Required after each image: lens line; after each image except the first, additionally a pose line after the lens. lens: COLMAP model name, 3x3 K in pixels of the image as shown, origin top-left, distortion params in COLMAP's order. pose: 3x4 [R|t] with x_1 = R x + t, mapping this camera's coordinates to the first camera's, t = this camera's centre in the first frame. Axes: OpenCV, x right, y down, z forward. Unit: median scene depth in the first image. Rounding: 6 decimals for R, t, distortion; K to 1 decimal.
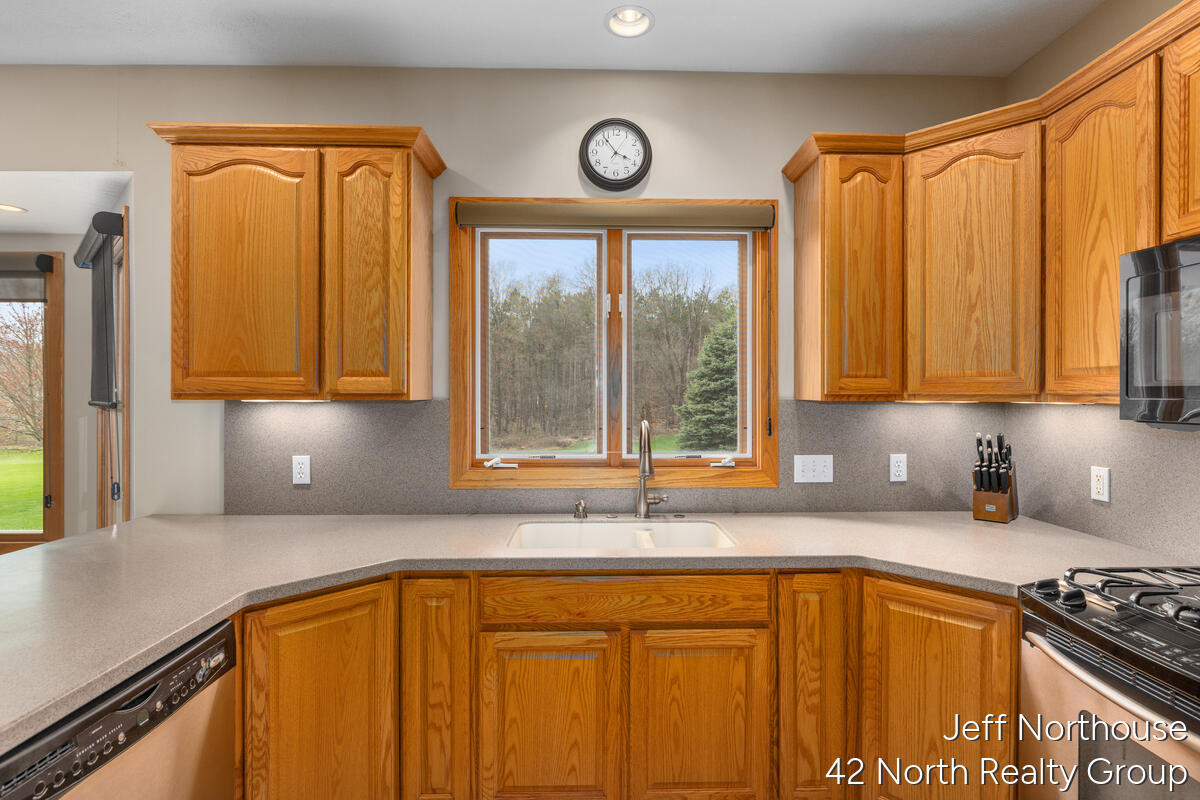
lens RADIAL K [[567.3, 0, 604.8], [0, 567.3, 397.8], [0, 0, 1]] dist [-0.015145, -0.000076]
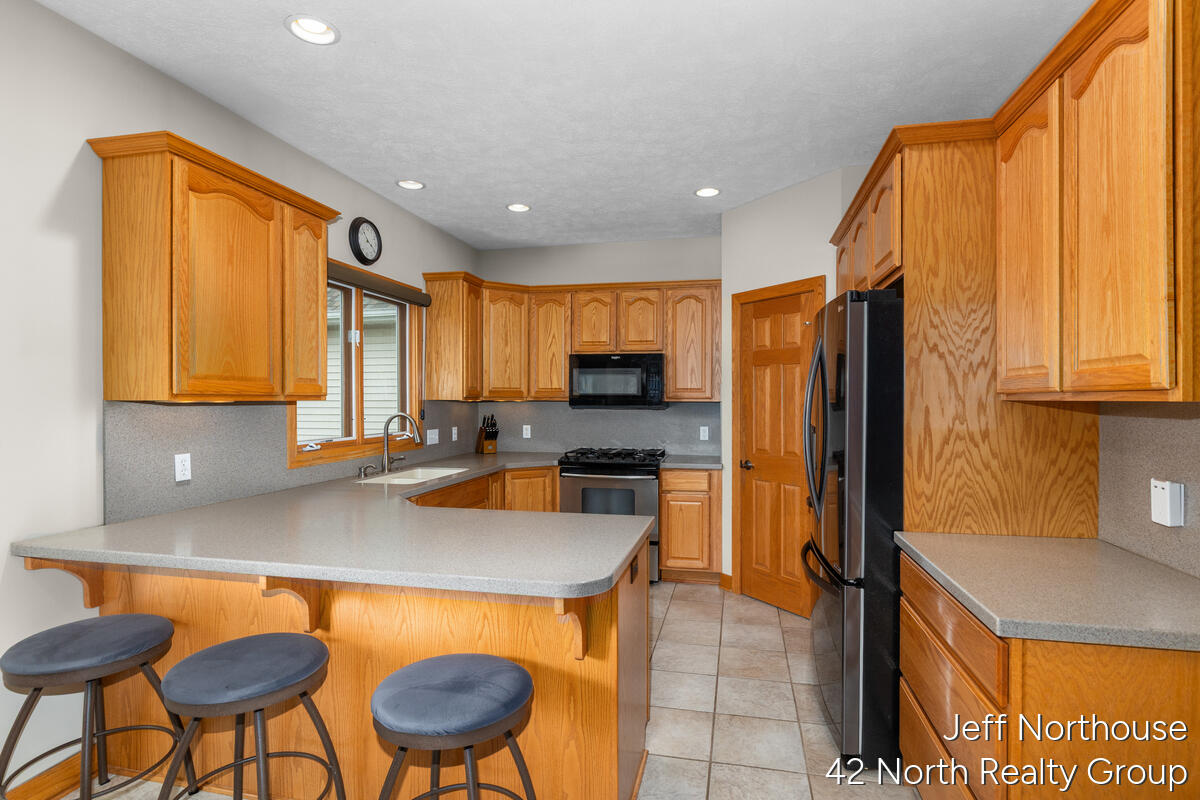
lens RADIAL K [[567.3, 0, 608.4], [0, 567.3, 403.1], [0, 0, 1]] dist [-0.015145, -0.000076]
pose [[0.259224, -0.007105, 0.965791, -1.309436], [0.000097, 0.999973, 0.007330, 0.000063], [-0.965817, -0.001806, 0.259218, -0.041092]]
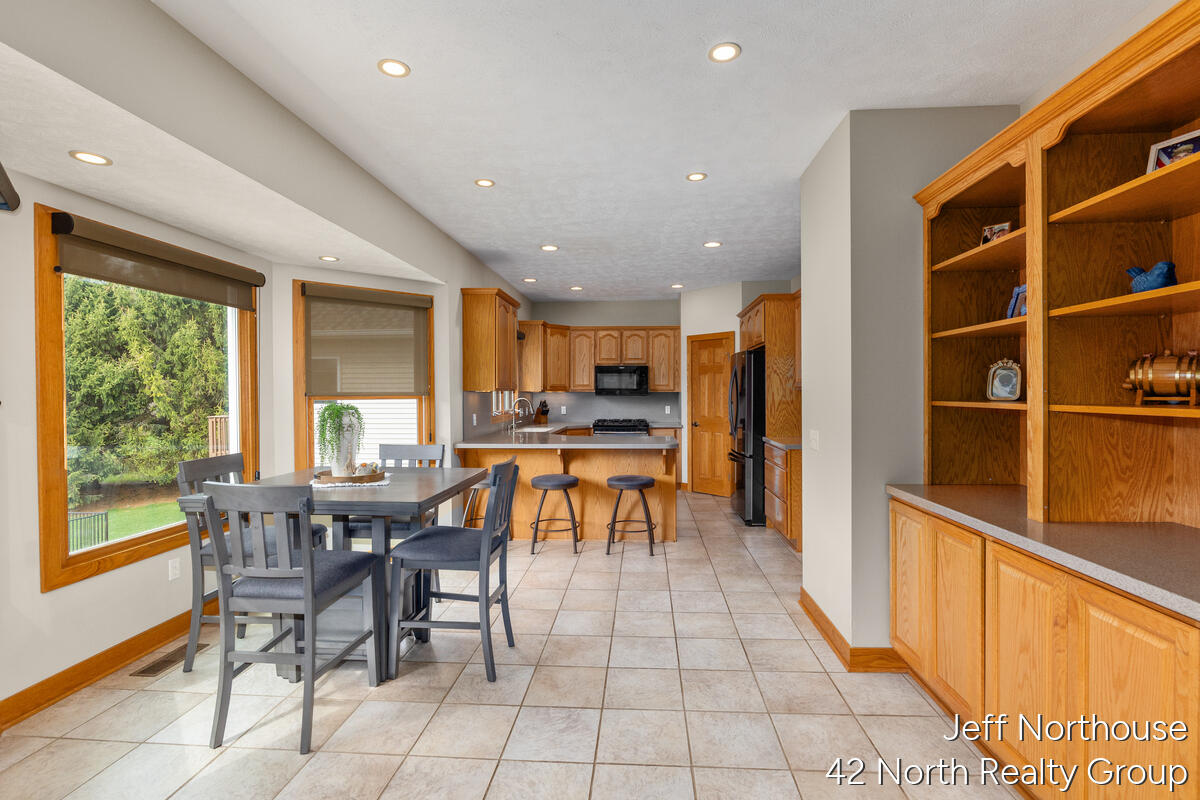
lens RADIAL K [[553.7, 0, 596.6], [0, 553.7, 395.7], [0, 0, 1]] dist [0.000906, -0.000171]
pose [[0.117576, -0.006868, 0.993040, -2.894298], [0.003319, 0.999973, 0.006523, 0.009143], [-0.993058, 0.002529, 0.117596, 0.199670]]
